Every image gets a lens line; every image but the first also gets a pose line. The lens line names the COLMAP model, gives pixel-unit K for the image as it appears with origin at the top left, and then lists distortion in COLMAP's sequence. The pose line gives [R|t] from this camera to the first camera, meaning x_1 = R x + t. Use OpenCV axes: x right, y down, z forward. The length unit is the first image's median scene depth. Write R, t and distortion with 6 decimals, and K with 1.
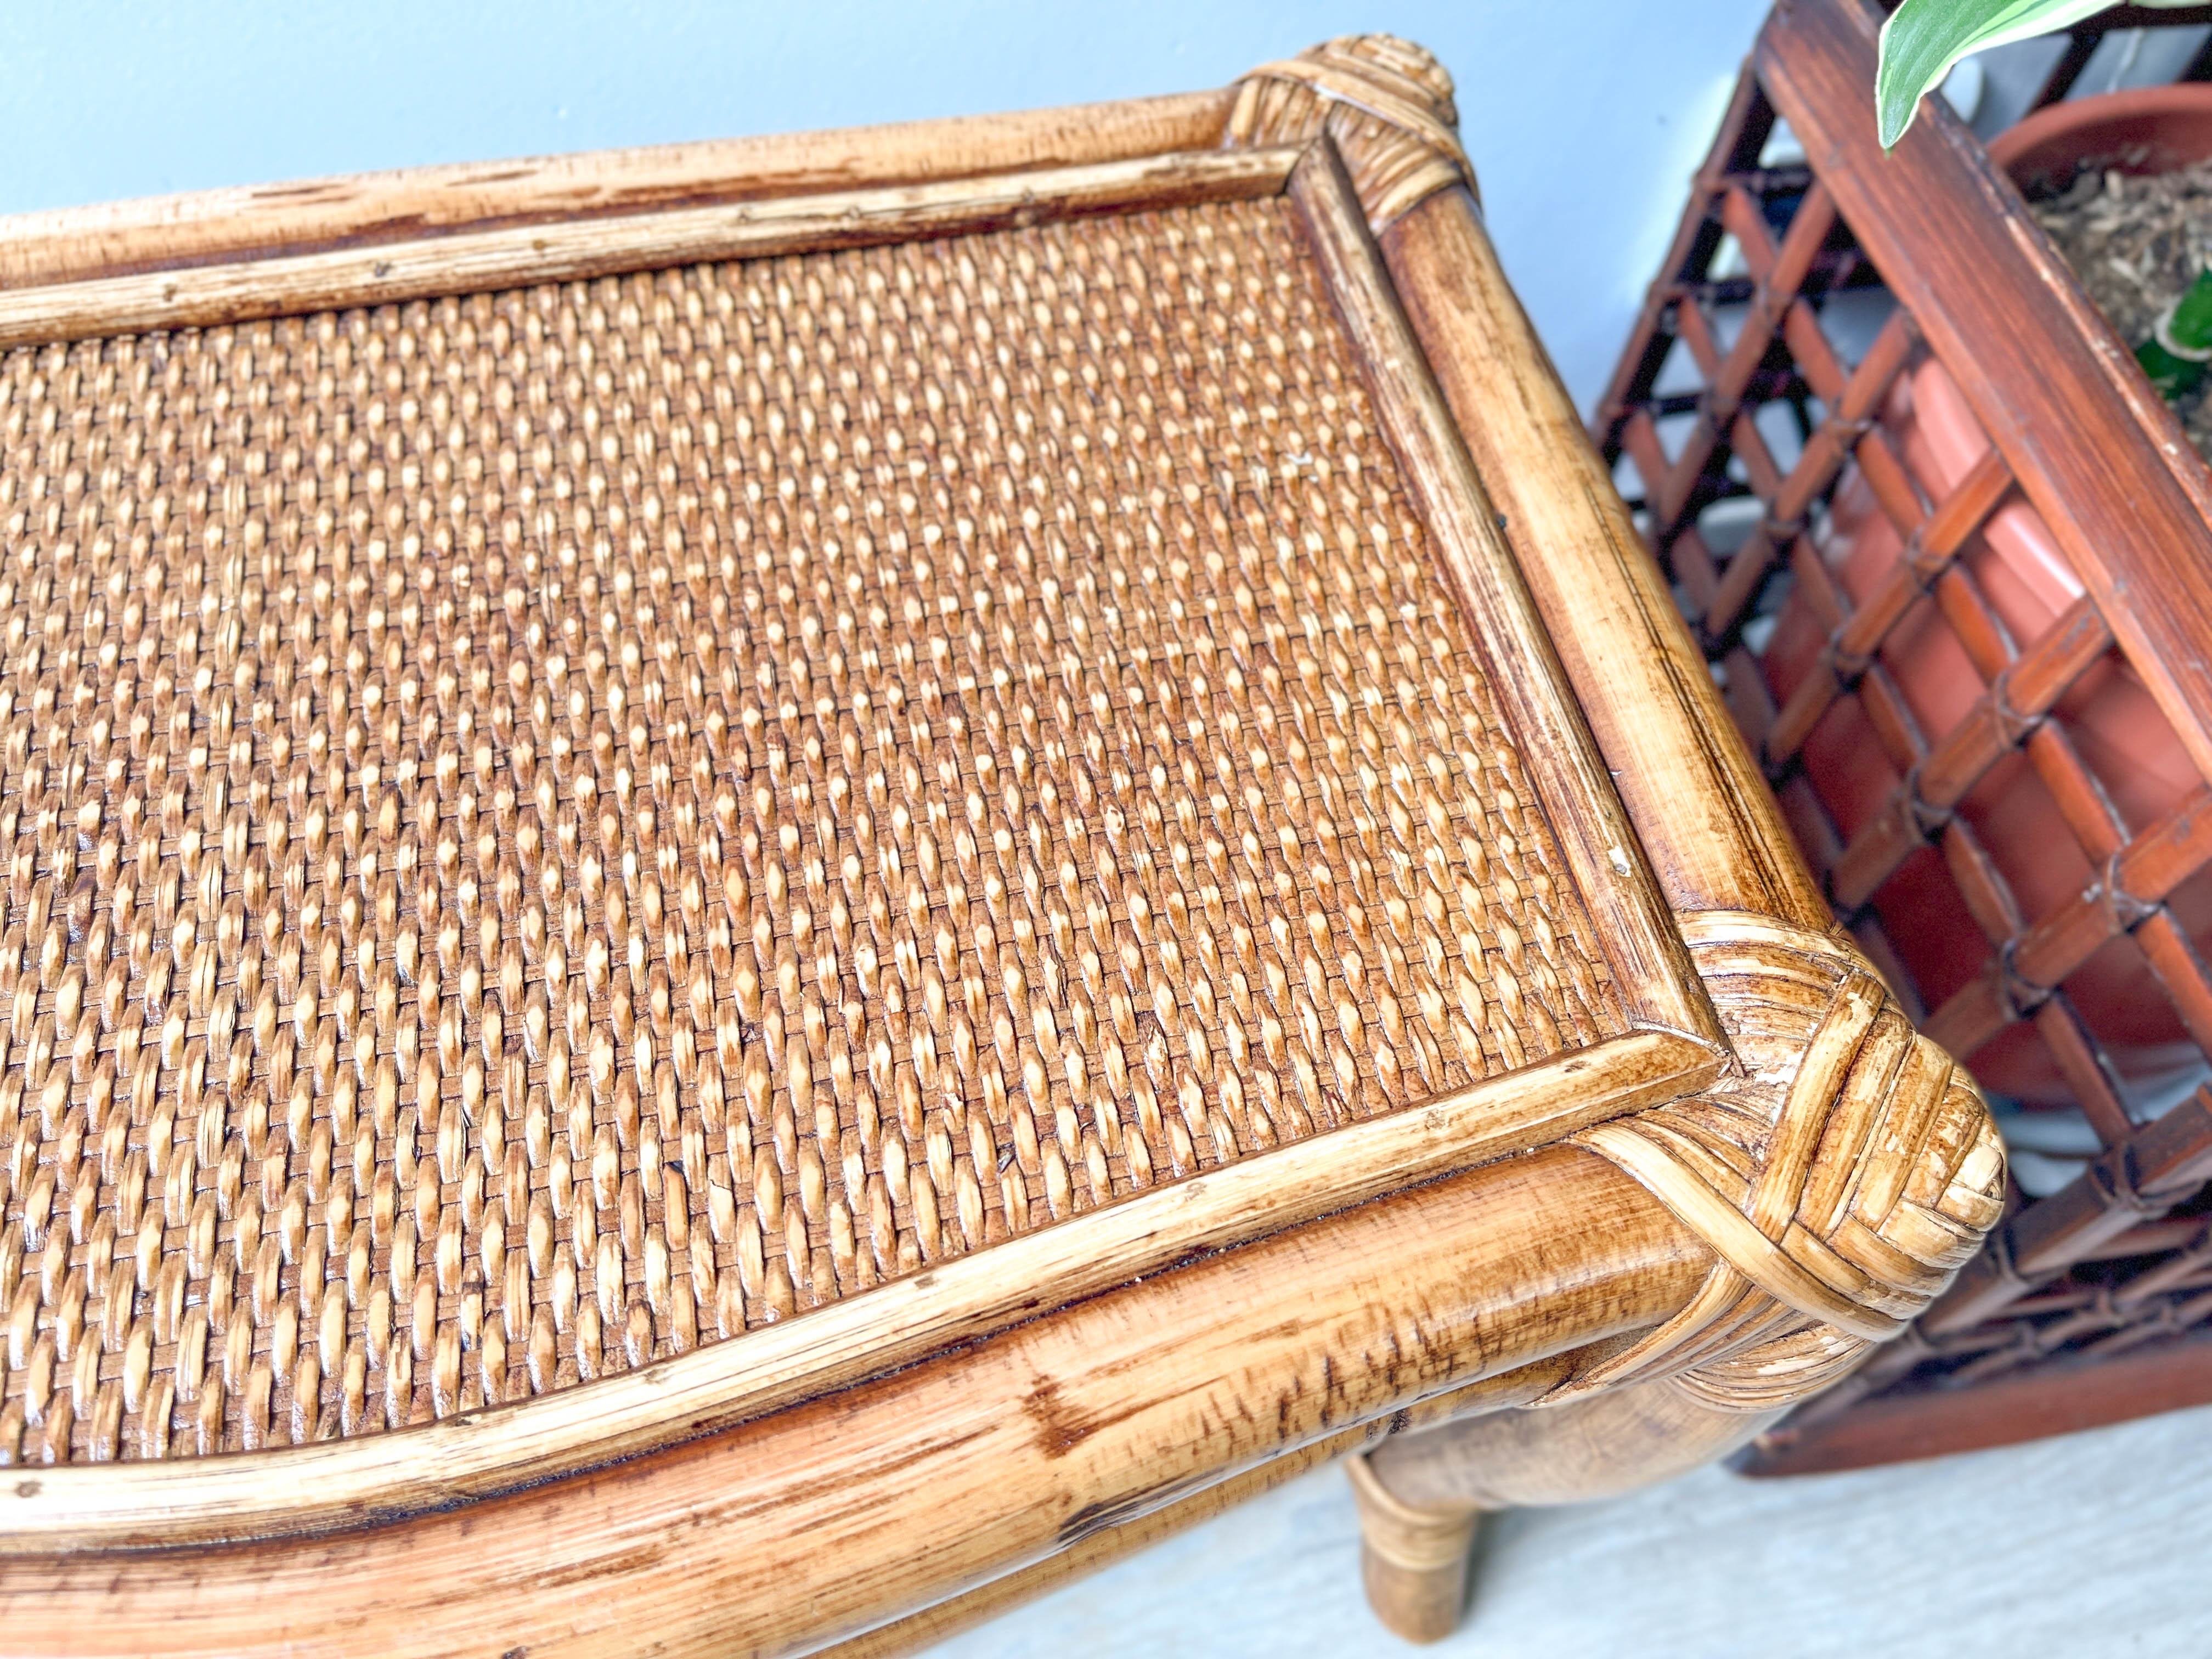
lens RADIAL K [[1715.1, 0, 1119.9], [0, 1715.1, 822.7], [0, 0, 1]] dist [0.068150, -0.120084]
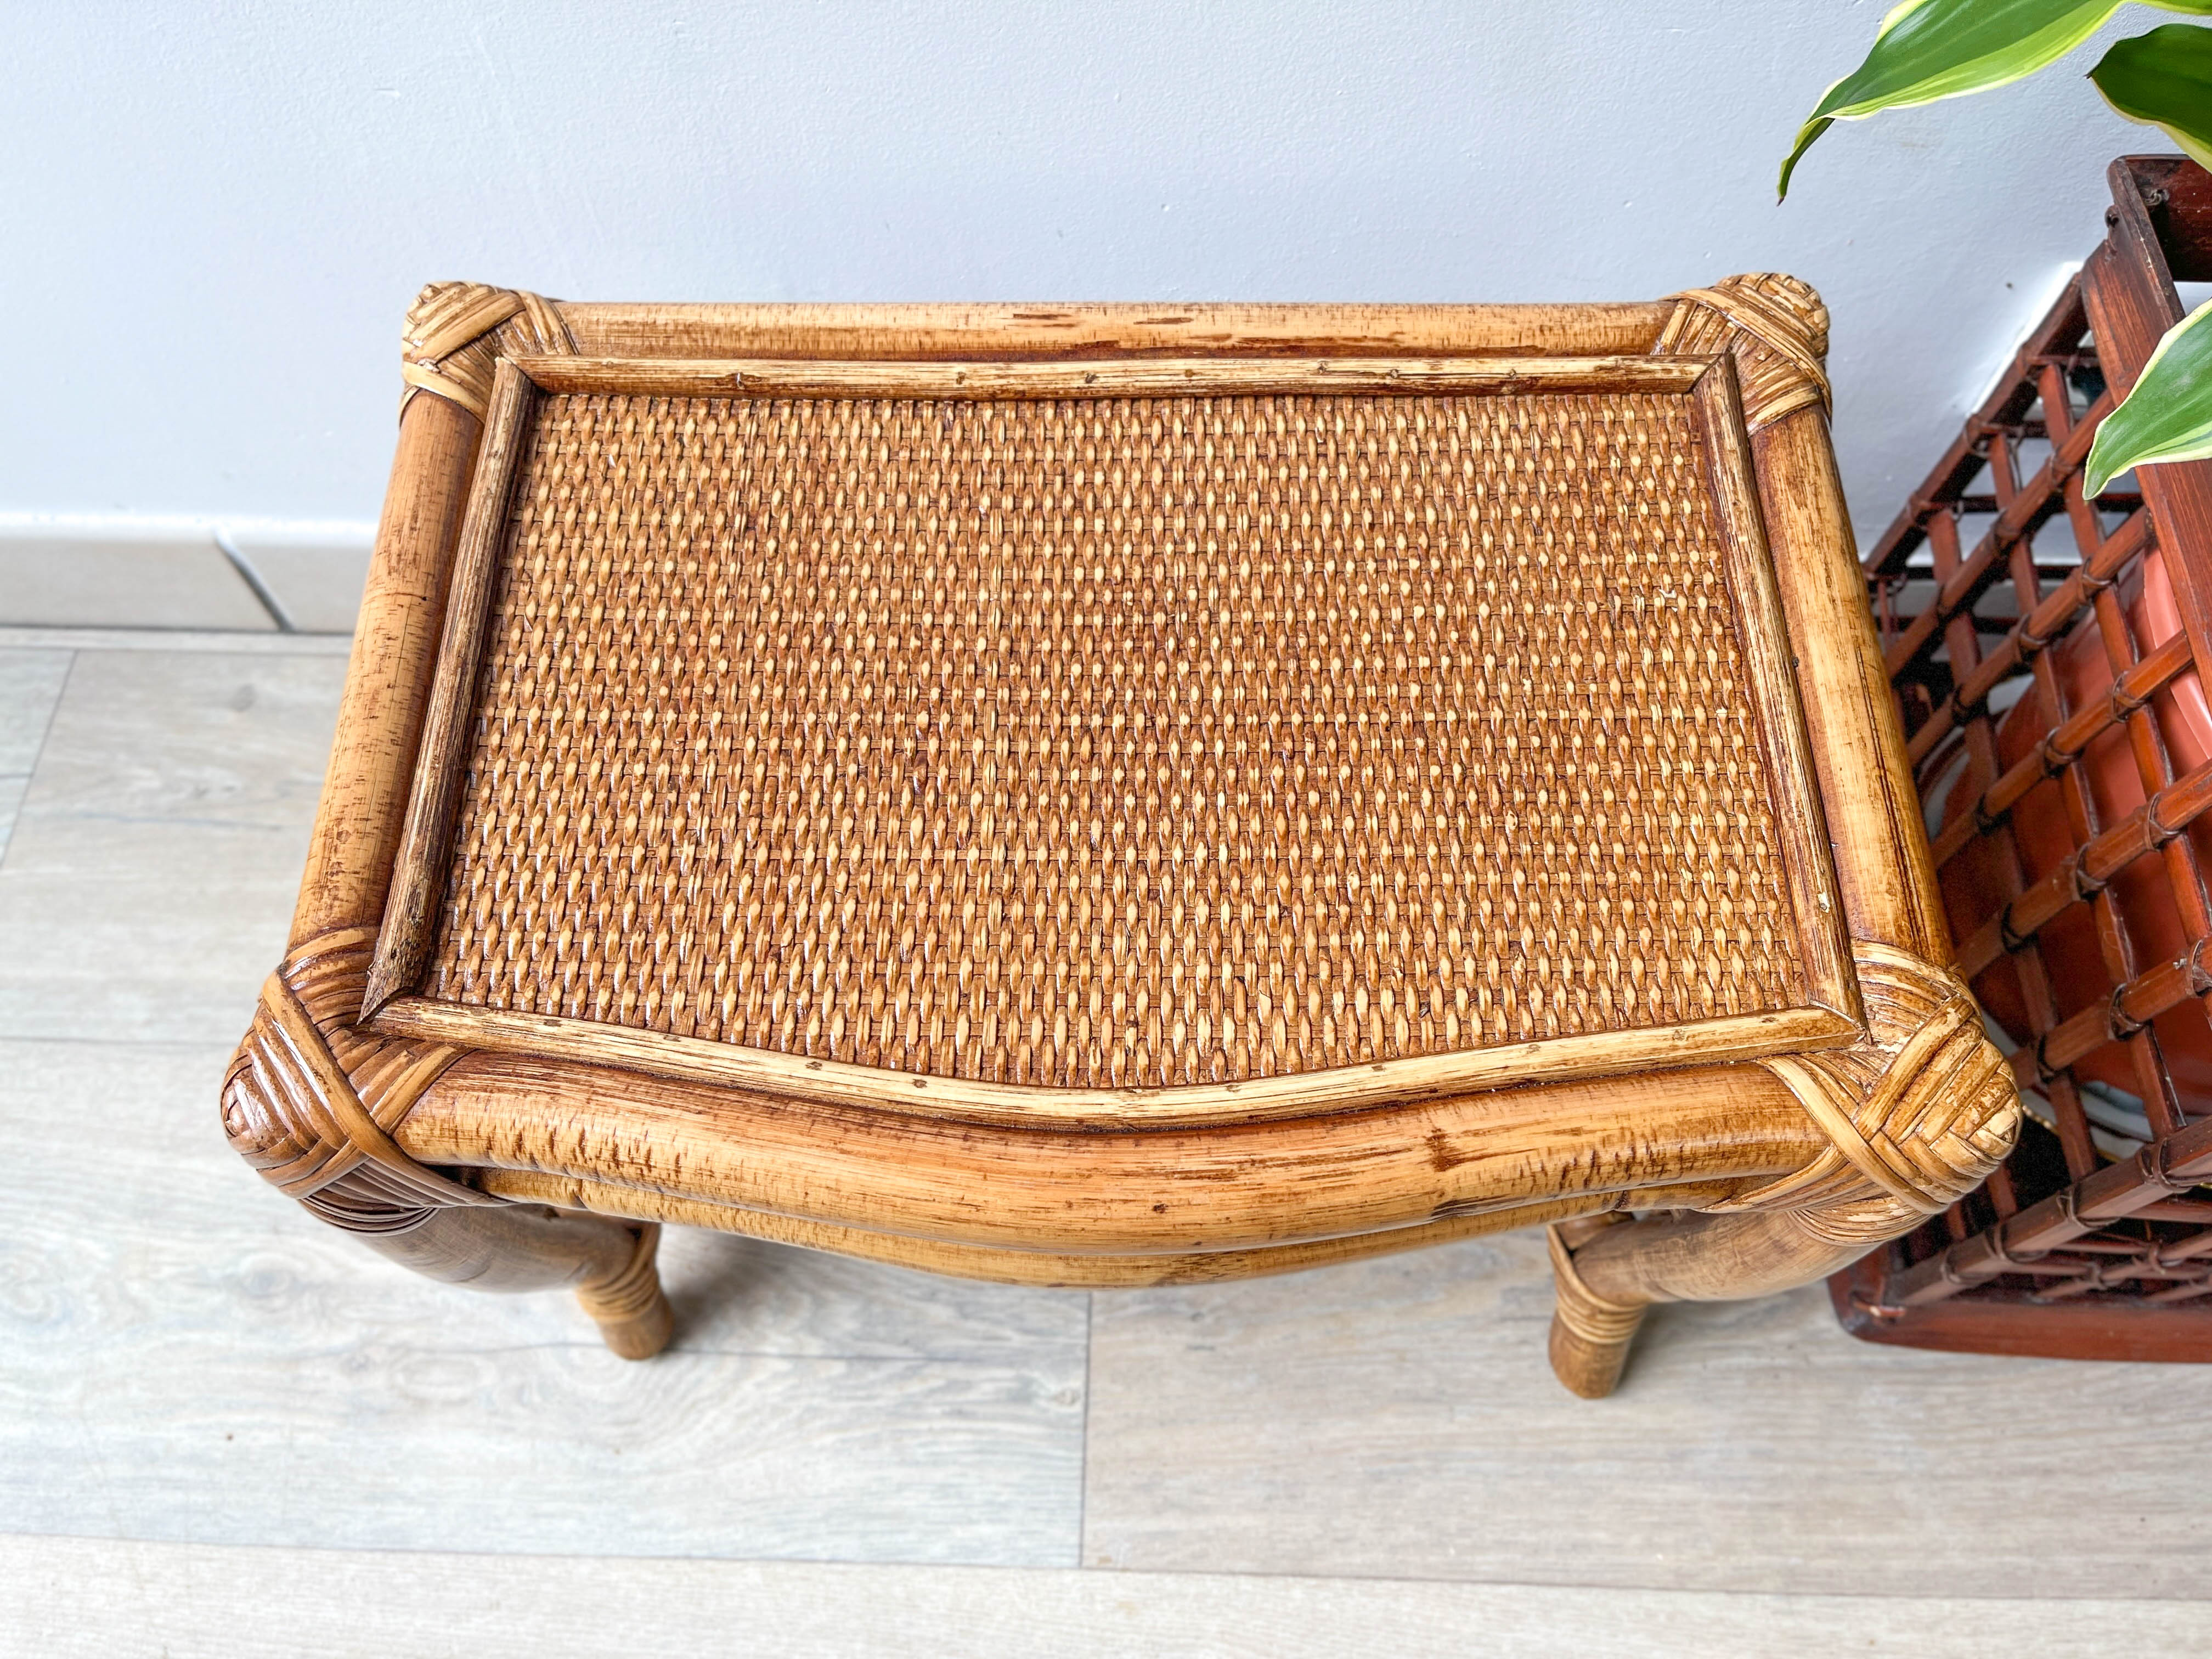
lens RADIAL K [[1715.1, 0, 1119.9], [0, 1715.1, 822.7], [0, 0, 1]] dist [0.068150, -0.120084]
pose [[0.976100, 0.171088, -0.134008, -0.153078], [-0.156762, 0.981371, 0.111073, -0.128153], [0.150515, -0.087411, 0.984736, -0.699345]]
